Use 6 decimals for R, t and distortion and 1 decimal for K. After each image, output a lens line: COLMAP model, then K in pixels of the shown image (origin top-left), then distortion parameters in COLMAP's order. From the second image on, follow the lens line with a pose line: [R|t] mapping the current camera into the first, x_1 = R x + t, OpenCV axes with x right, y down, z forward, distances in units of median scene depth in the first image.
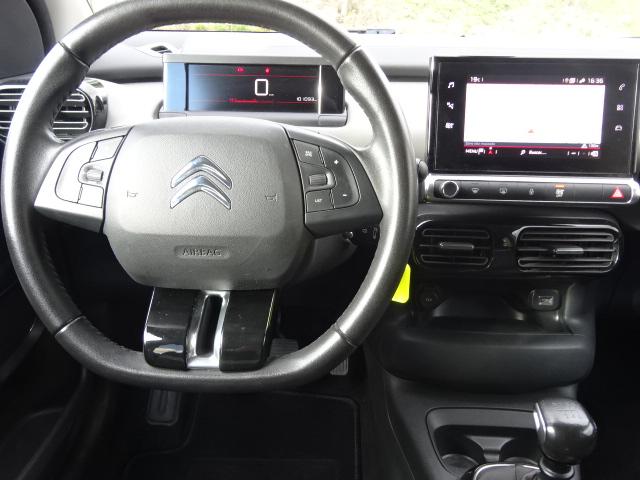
lens RADIAL K [[572.7, 0, 322.8], [0, 572.7, 245.1], [0, 0, 1]] dist [0.016902, 0.013072]
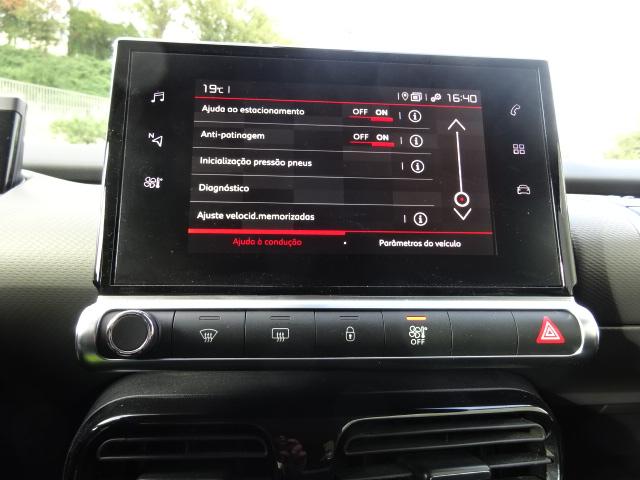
lens RADIAL K [[496.7, 0, 324.1], [0, 496.7, 239.0], [0, 0, 1]] dist [0.017474, 0.013841]
pose [[0.987932, 0.000821, 0.154885, 0.289982], [0.048581, 0.947880, -0.314903, -0.047156], [-0.147071, 0.318628, 0.936401, 0.653599]]
